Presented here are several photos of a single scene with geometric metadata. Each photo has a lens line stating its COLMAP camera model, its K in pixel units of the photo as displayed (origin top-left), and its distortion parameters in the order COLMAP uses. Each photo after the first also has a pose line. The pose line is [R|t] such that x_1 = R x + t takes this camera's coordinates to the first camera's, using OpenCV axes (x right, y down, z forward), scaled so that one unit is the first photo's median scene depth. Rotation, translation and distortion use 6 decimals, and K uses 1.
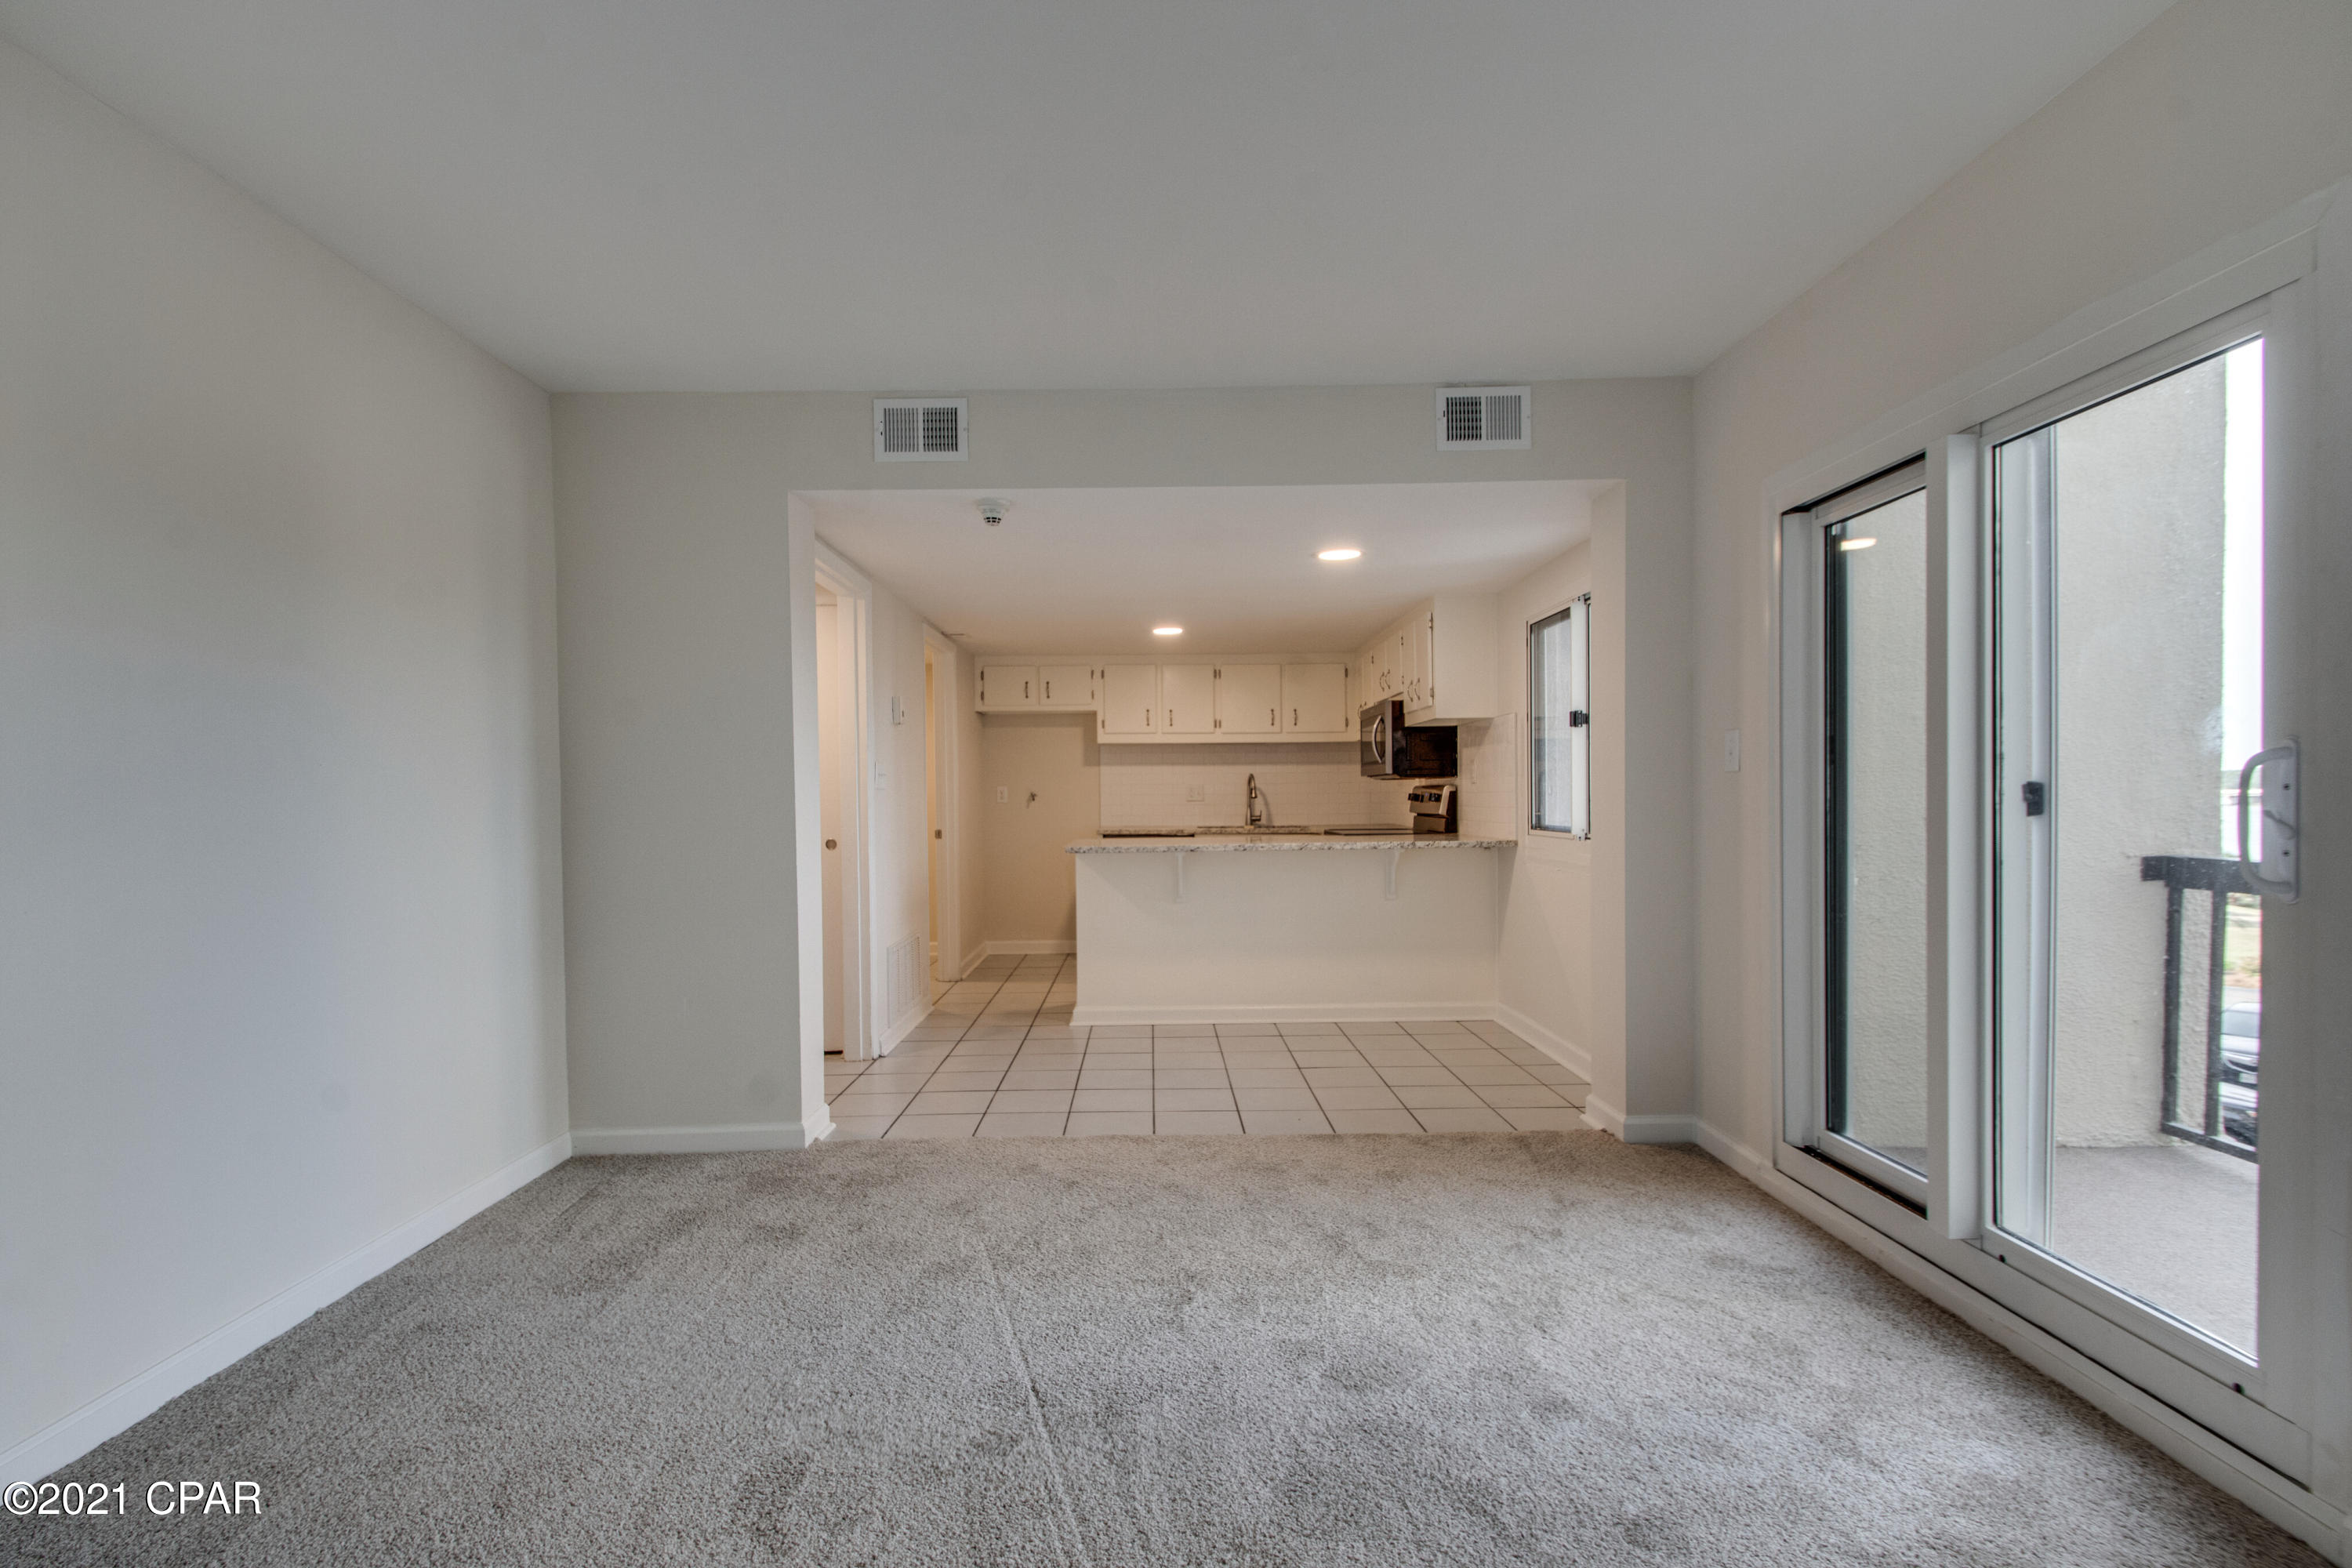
lens RADIAL K [[1072.9, 0, 1150.8], [0, 1072.9, 820.6], [0, 0, 1]] dist [0.026884, -0.014807]
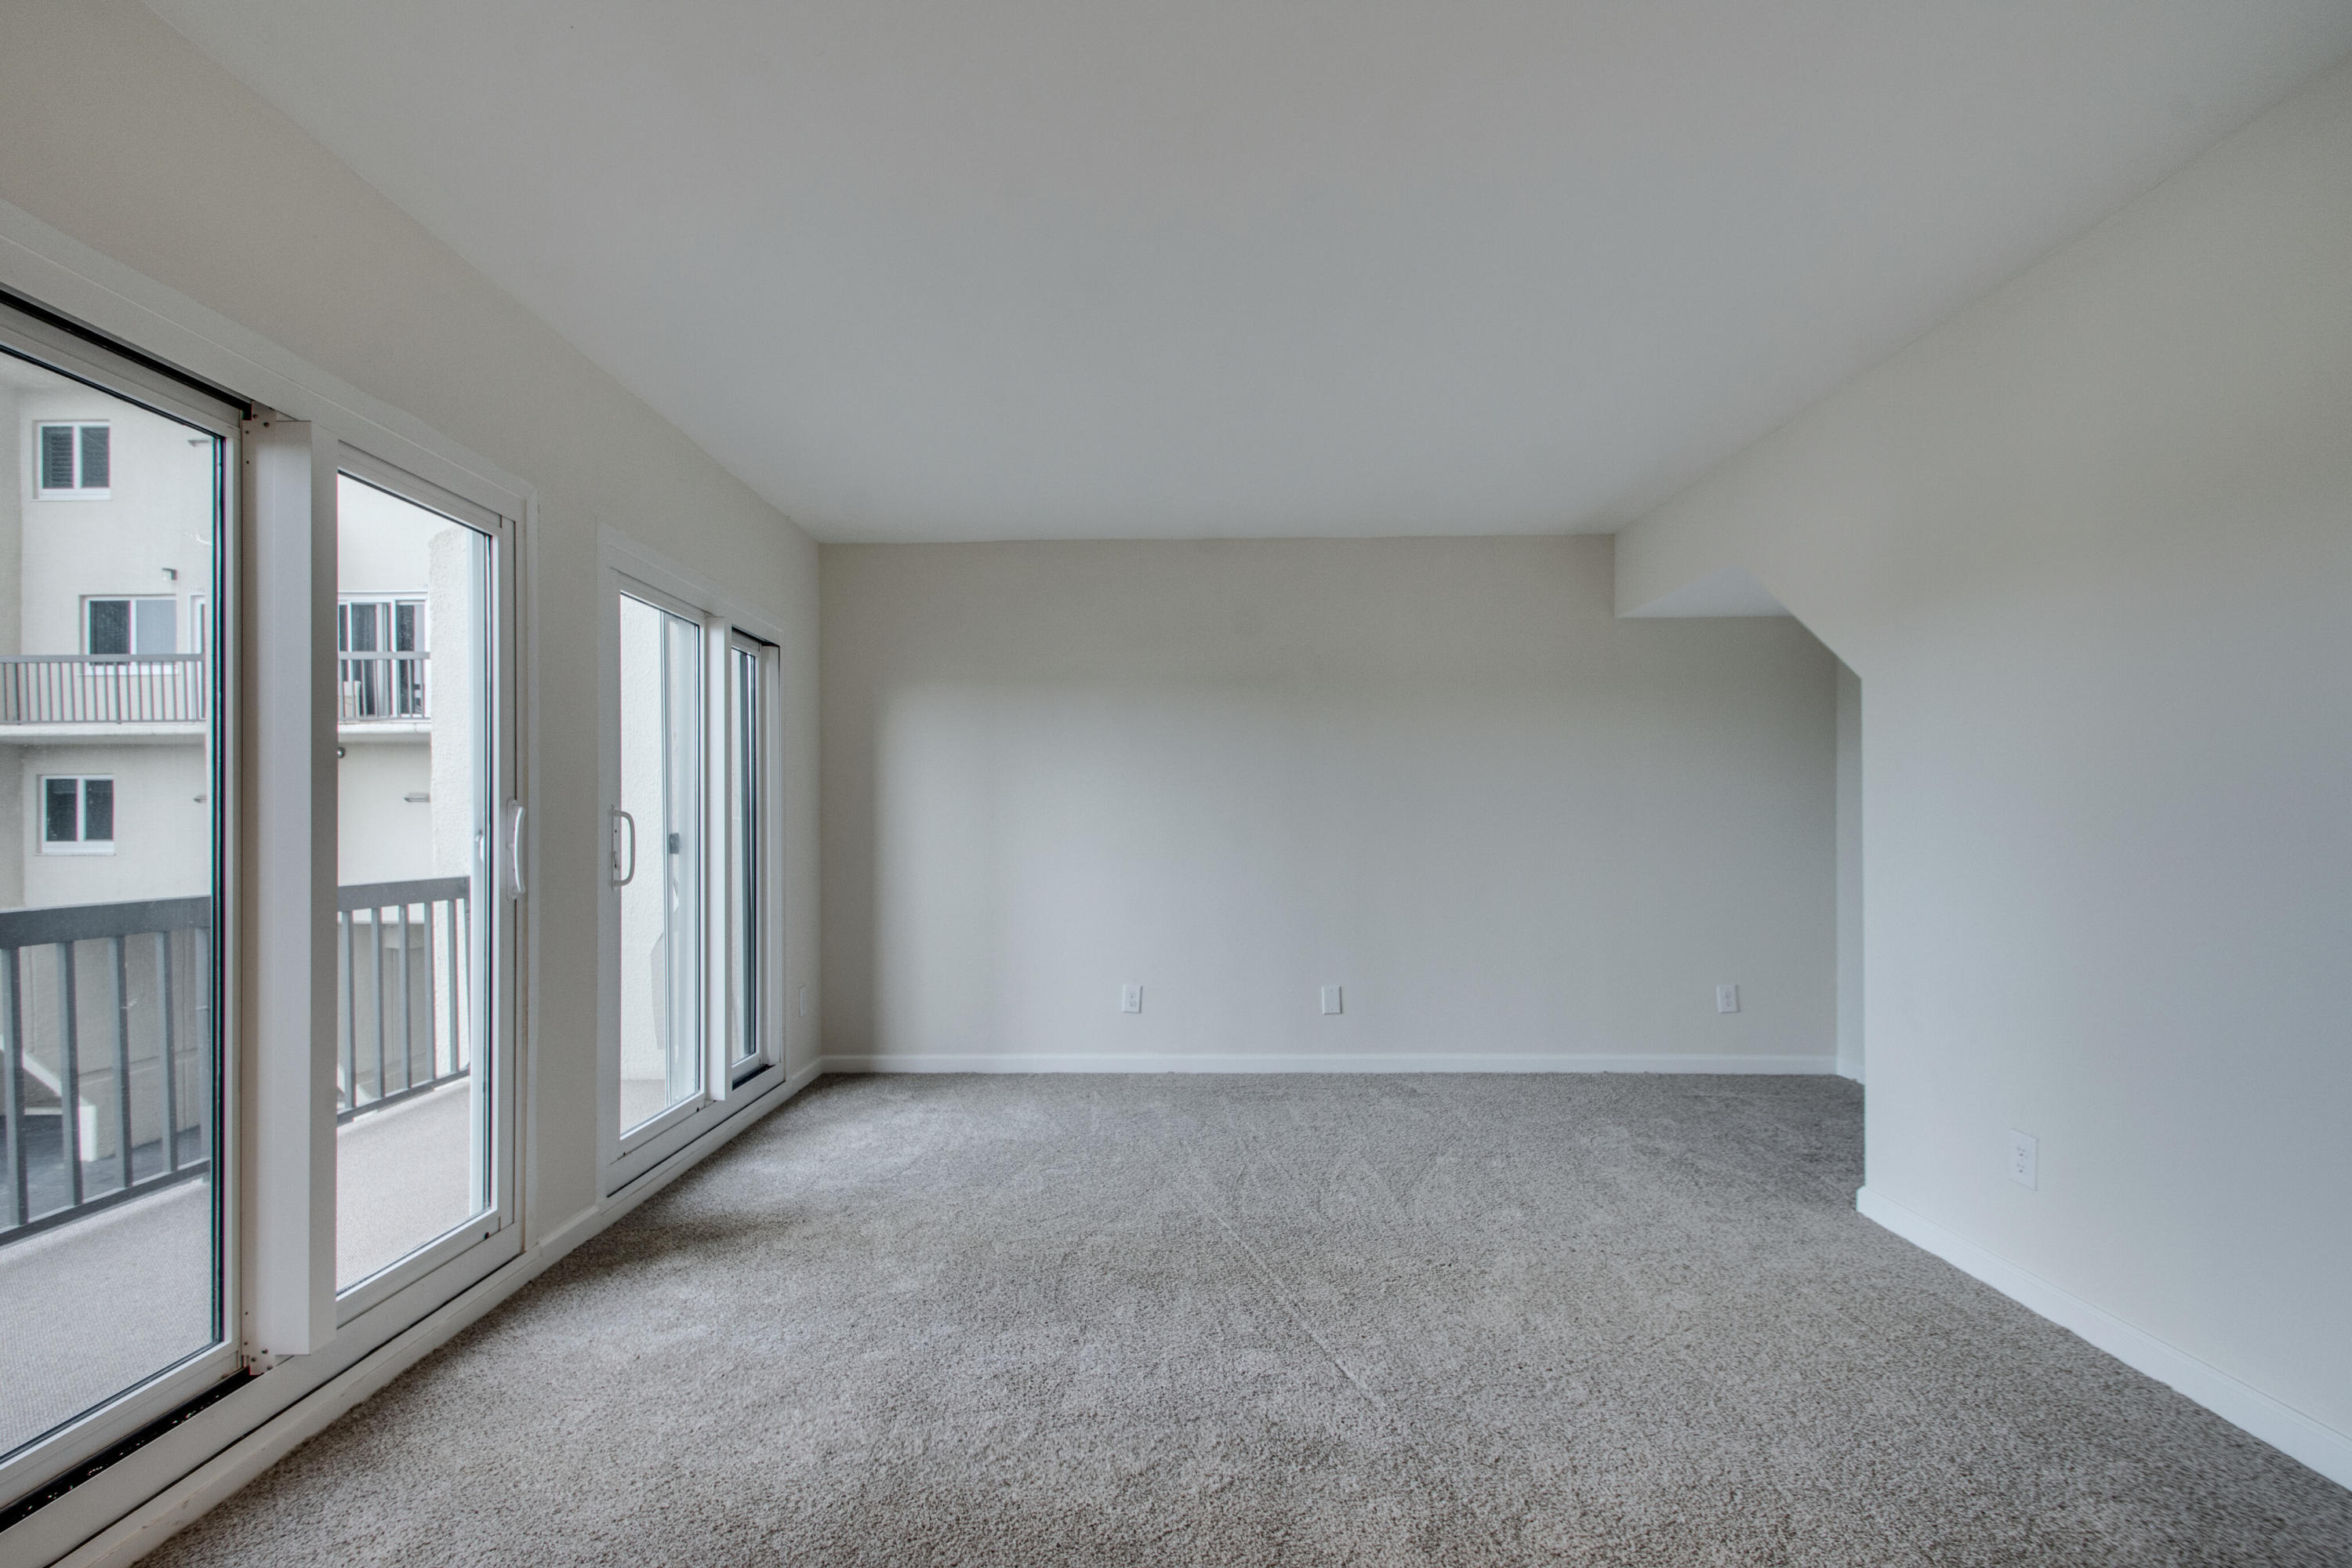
lens RADIAL K [[1072.9, 0, 1155.0], [0, 1072.9, 825.6], [0, 0, 1]] dist [0.026884, -0.014807]
pose [[-0.999818, 0.016543, 0.009535, 0.034497], [0.016758, 0.999597, 0.022927, -0.025204], [-0.009152, 0.023083, -0.999692, 1.186500]]
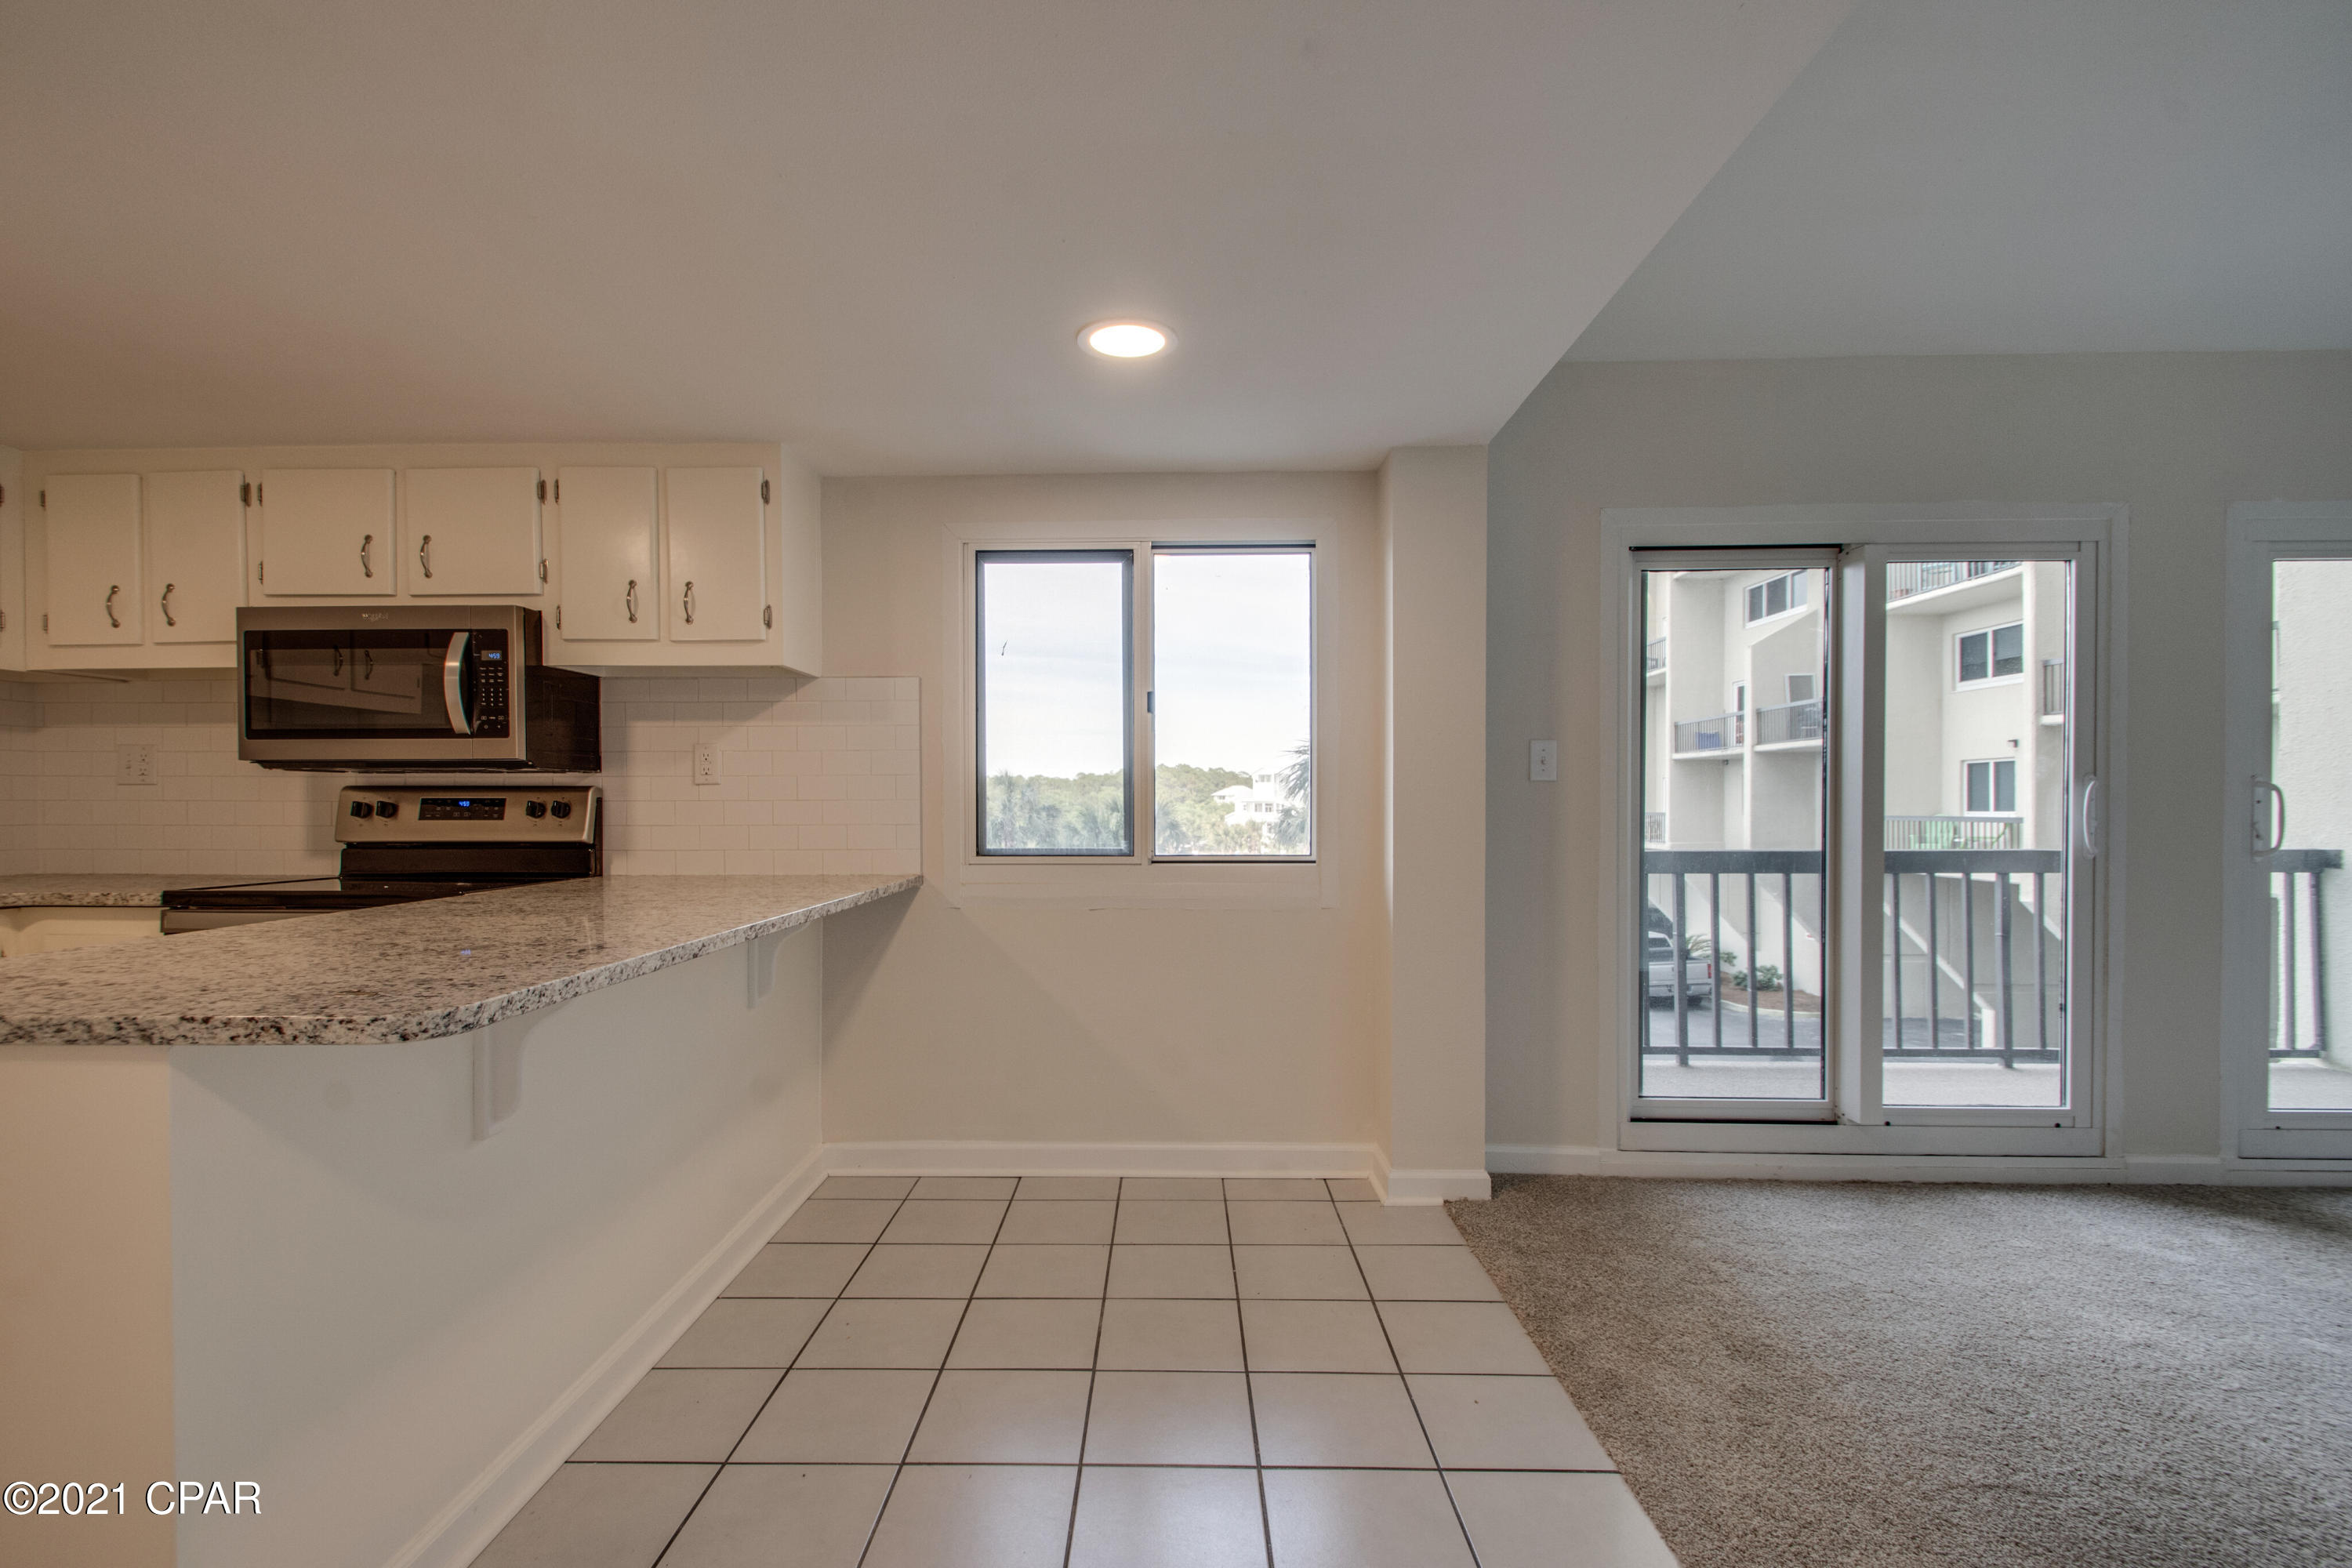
lens RADIAL K [[1072.9, 0, 1148.6], [0, 1072.9, 812.2], [0, 0, 1]] dist [0.026884, -0.014807]
pose [[0.024541, 0.004563, 0.999688, -0.426732], [0.025025, 0.999673, -0.005177, -0.018210], [-0.999386, 0.025144, 0.024418, 1.202450]]
